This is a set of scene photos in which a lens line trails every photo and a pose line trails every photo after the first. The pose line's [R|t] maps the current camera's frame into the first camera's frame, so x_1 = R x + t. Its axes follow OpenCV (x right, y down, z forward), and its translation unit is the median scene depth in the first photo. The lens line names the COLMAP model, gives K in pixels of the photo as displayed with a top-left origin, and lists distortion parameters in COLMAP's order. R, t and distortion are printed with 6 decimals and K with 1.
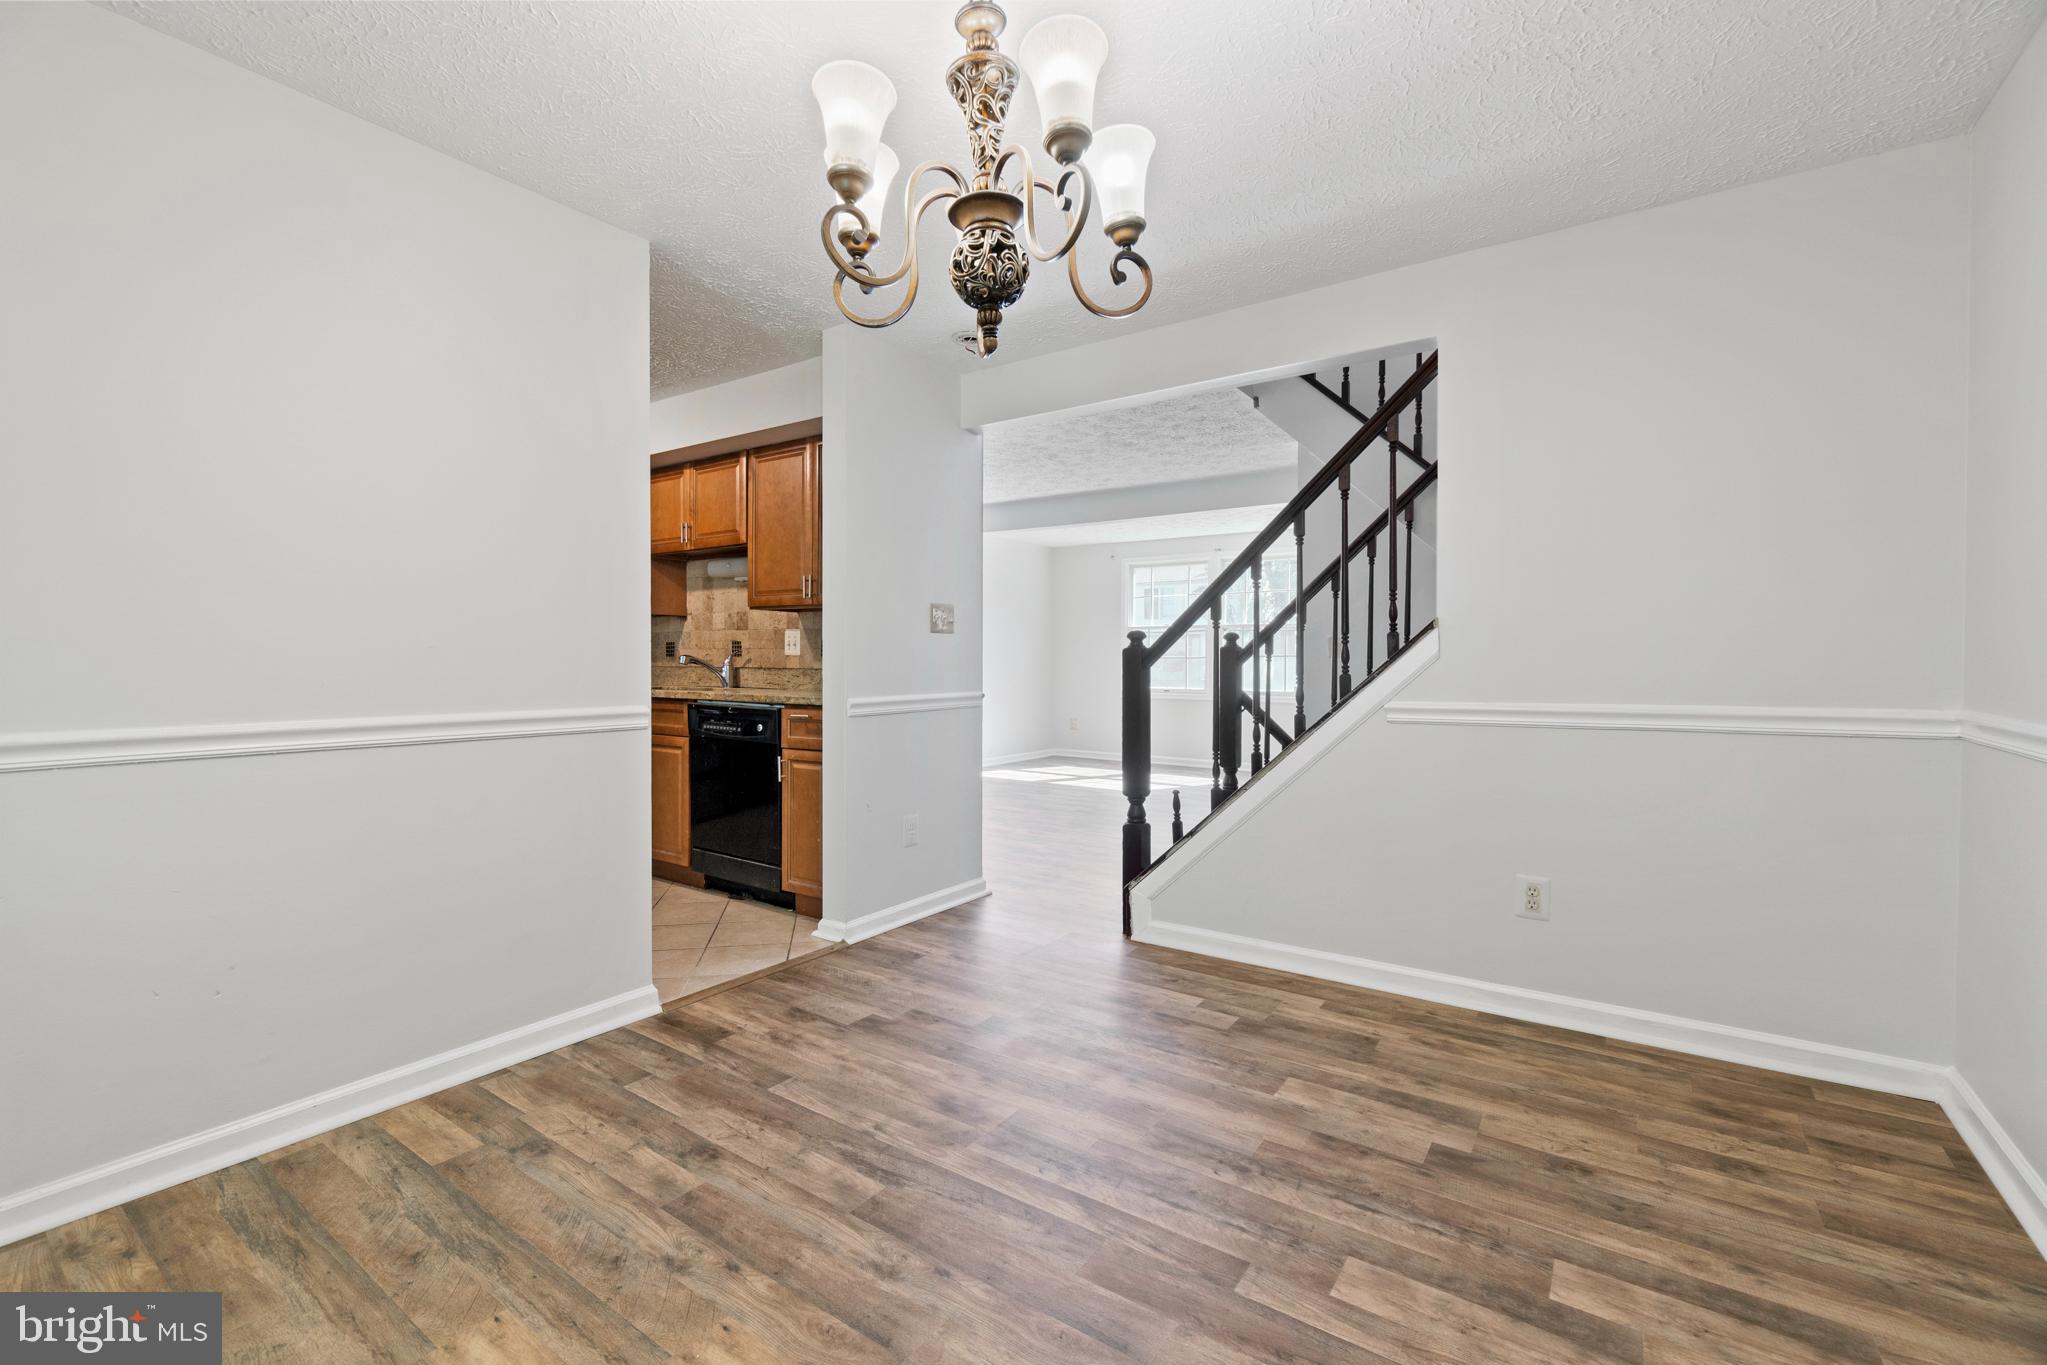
lens RADIAL K [[879.9, 0, 1039.7], [0, 879.9, 681.9], [0, 0, 1]] dist [0.001637, 0.000694]
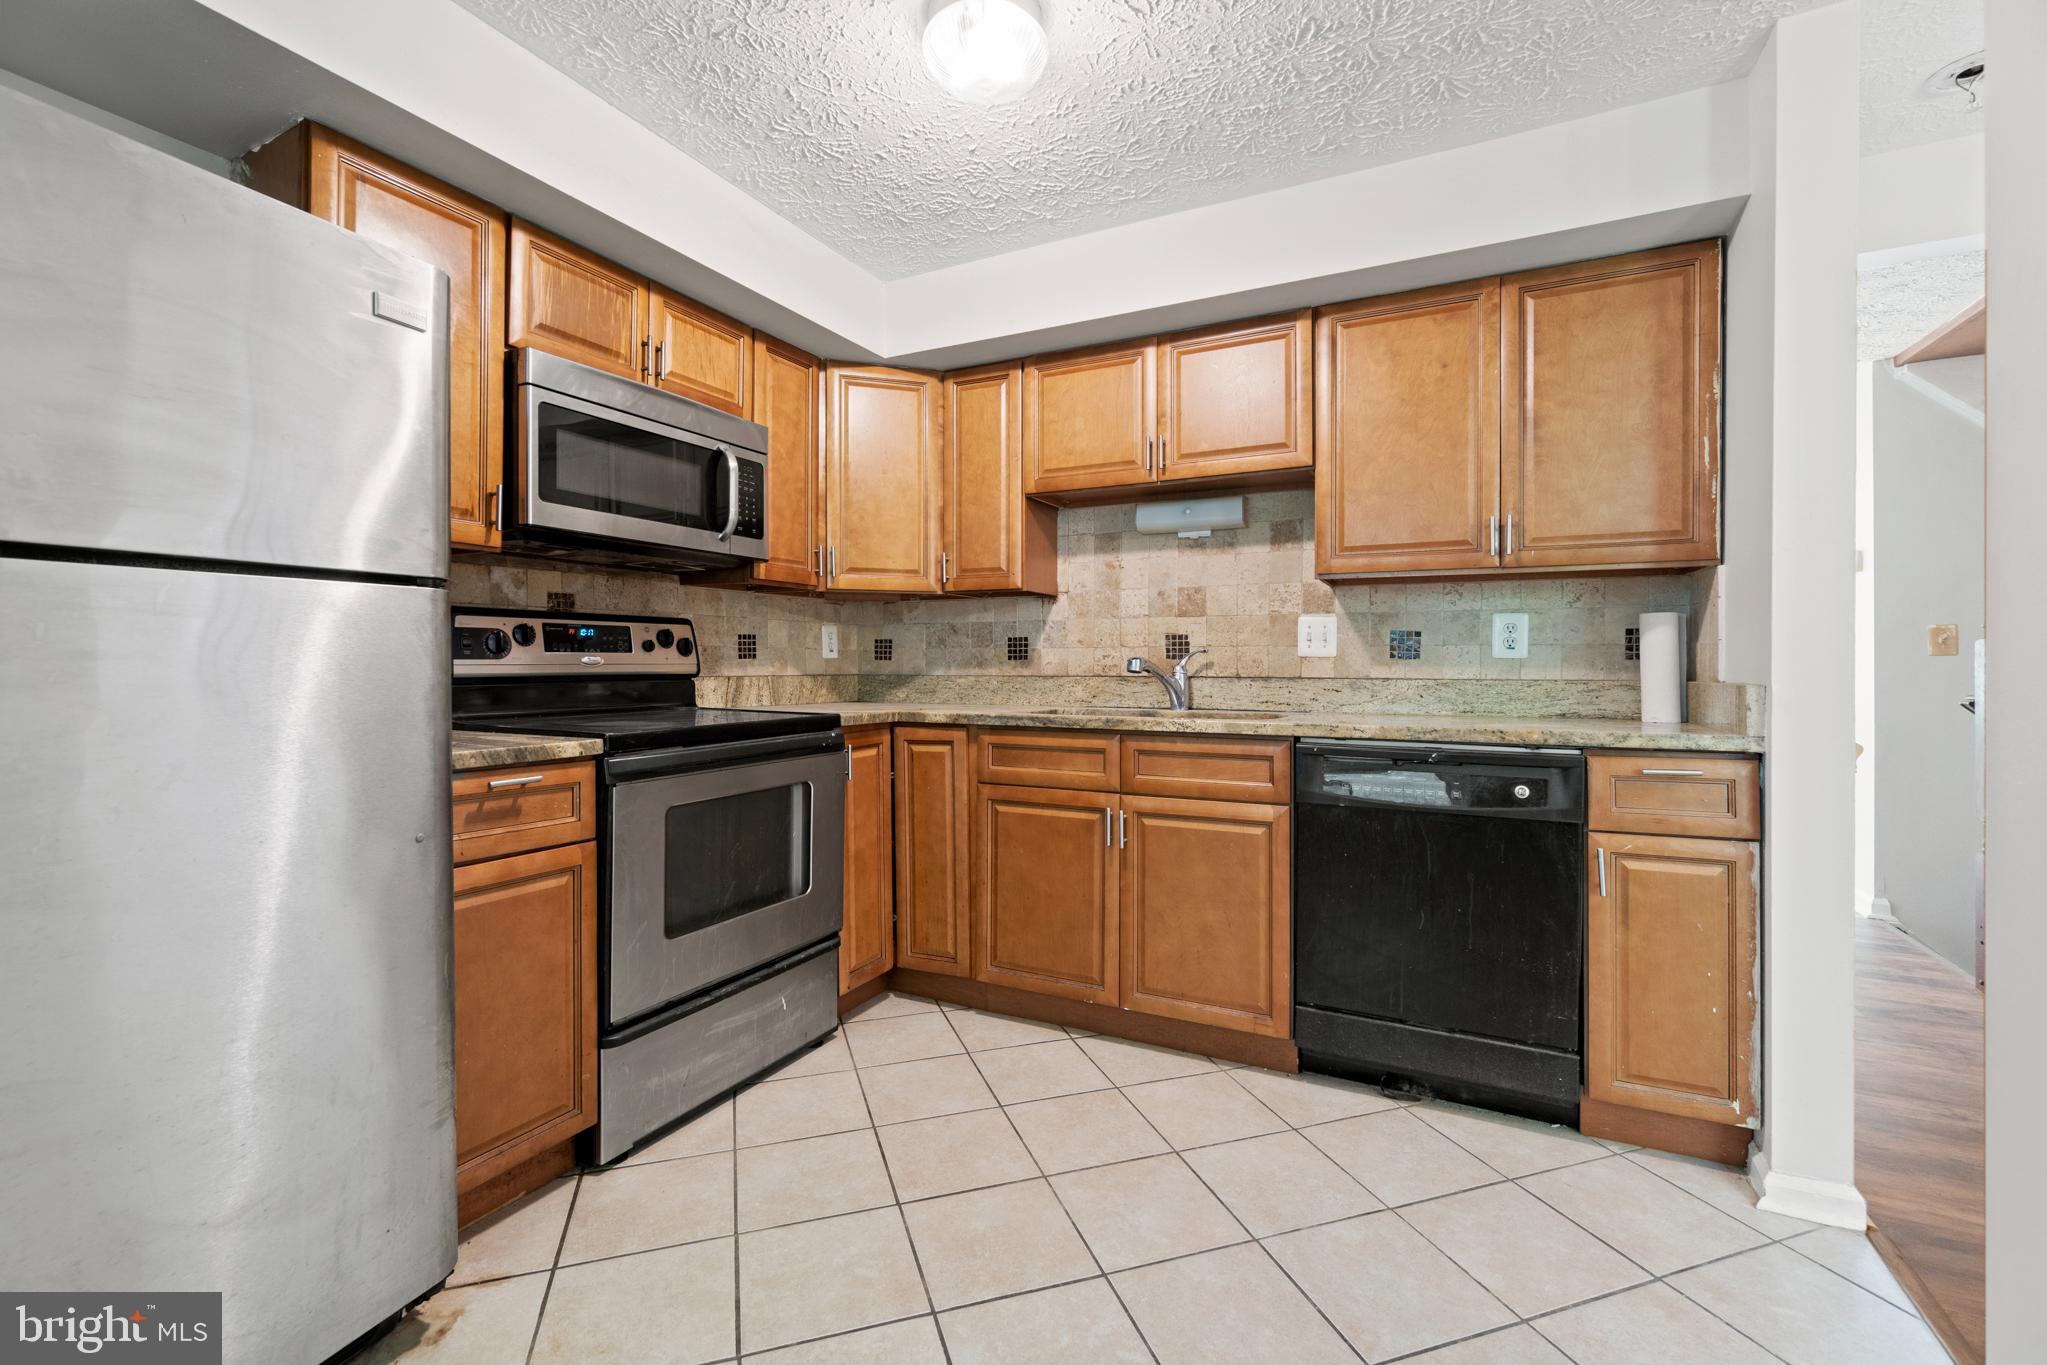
lens RADIAL K [[879.9, 0, 1016.6], [0, 879.9, 669.0], [0, 0, 1]] dist [0.001637, 0.000694]
pose [[0.991220, -0.006068, 0.132082, -0.562640], [0.008214, 0.999843, -0.015707, -0.013562], [-0.131966, 0.016654, 0.991114, 0.414630]]
